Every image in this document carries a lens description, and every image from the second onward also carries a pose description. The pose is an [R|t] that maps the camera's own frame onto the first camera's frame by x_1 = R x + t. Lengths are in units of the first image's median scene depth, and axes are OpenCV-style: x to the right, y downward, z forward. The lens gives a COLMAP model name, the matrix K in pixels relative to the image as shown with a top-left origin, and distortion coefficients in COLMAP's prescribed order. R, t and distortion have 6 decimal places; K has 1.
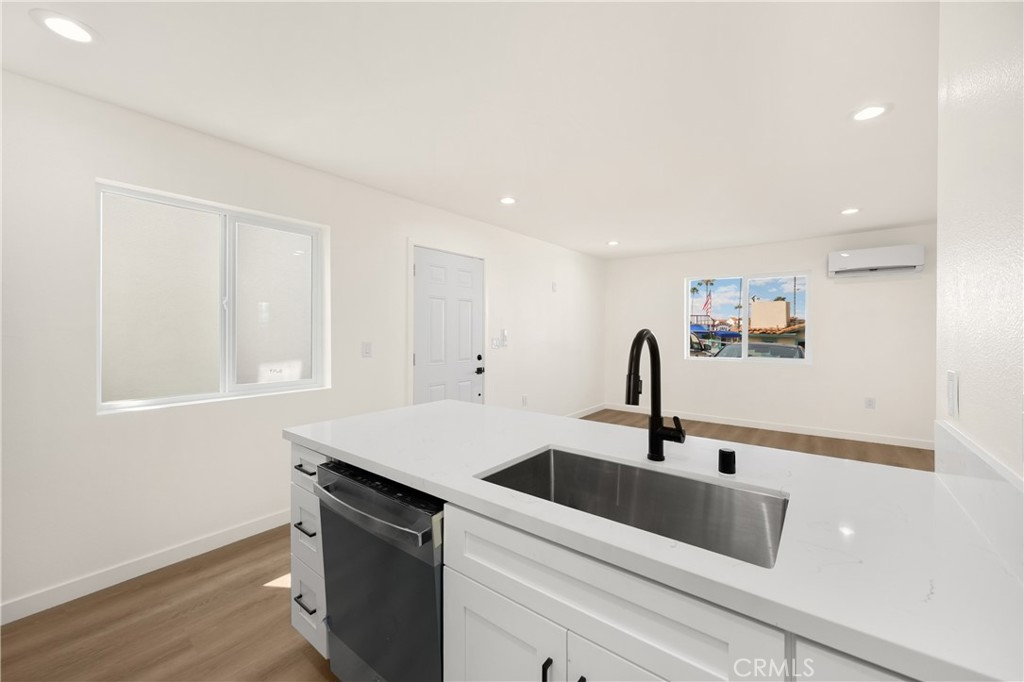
lens RADIAL K [[386.7, 0, 512.9], [0, 386.7, 331.5], [0, 0, 1]] dist [-0.034645, 0.000020]
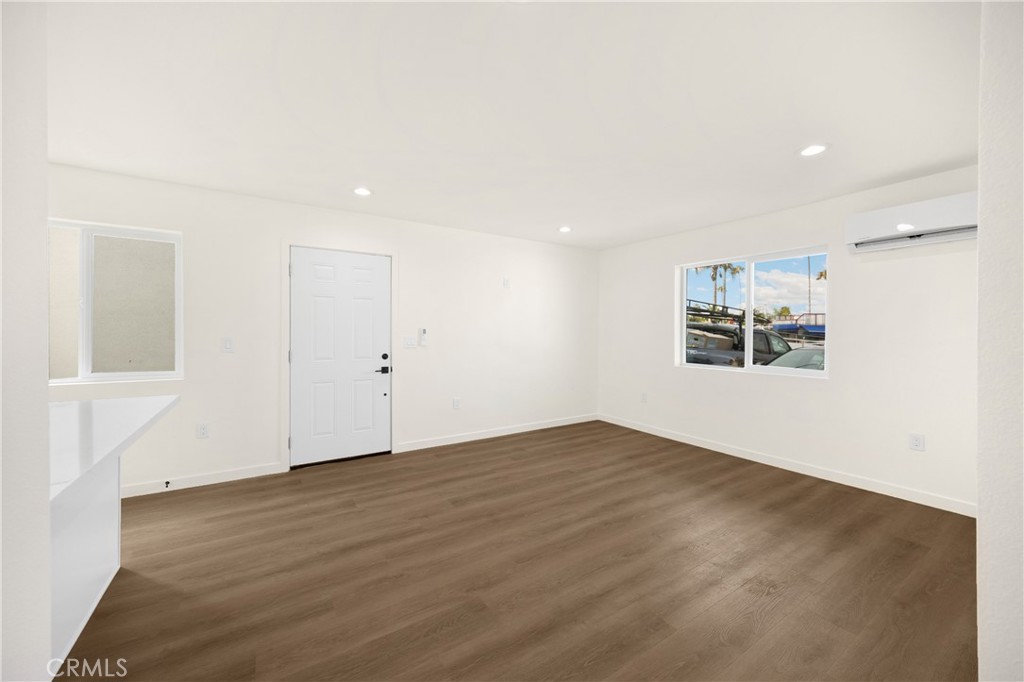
lens RADIAL K [[393.3, 0, 515.4], [0, 393.3, 330.1], [0, 0, 1]] dist [-0.006987, -0.000028]
pose [[0.951624, 0.002371, -0.307256, 0.521277], [-0.004715, 0.999965, -0.006887, 0.005174], [0.307229, 0.008003, 0.951602, 0.148230]]
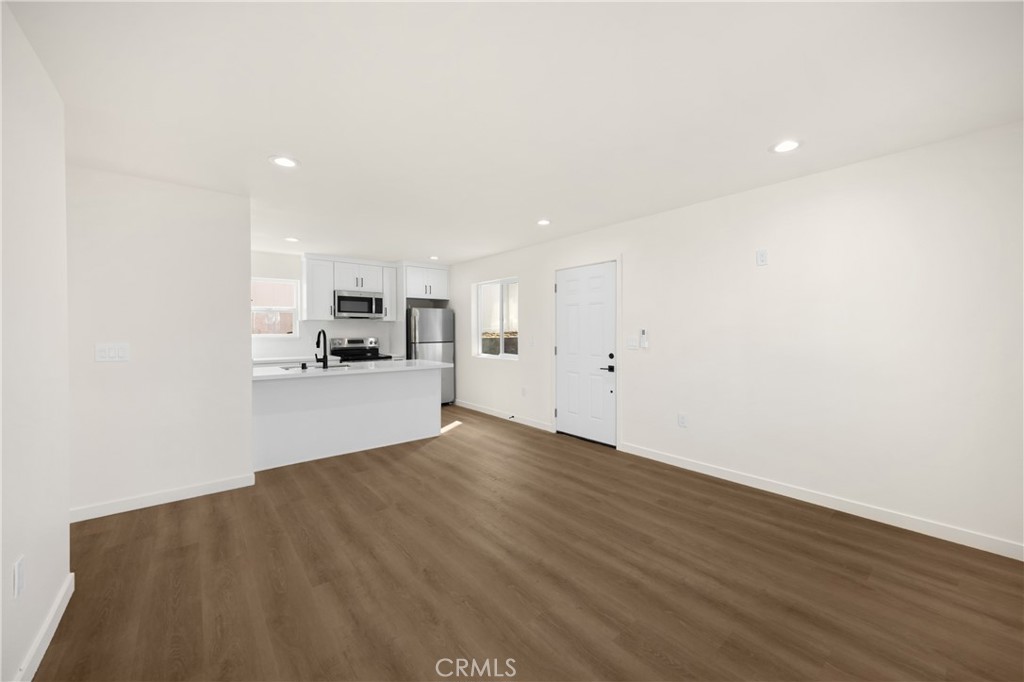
lens RADIAL K [[393.3, 0, 515.4], [0, 393.3, 330.1], [0, 0, 1]] dist [-0.006987, -0.000028]
pose [[-0.202261, -0.001930, -0.979330, 0.981496], [-0.000400, 0.999998, -0.001888, -0.000618], [0.979332, 0.000010, -0.202262, 0.937199]]
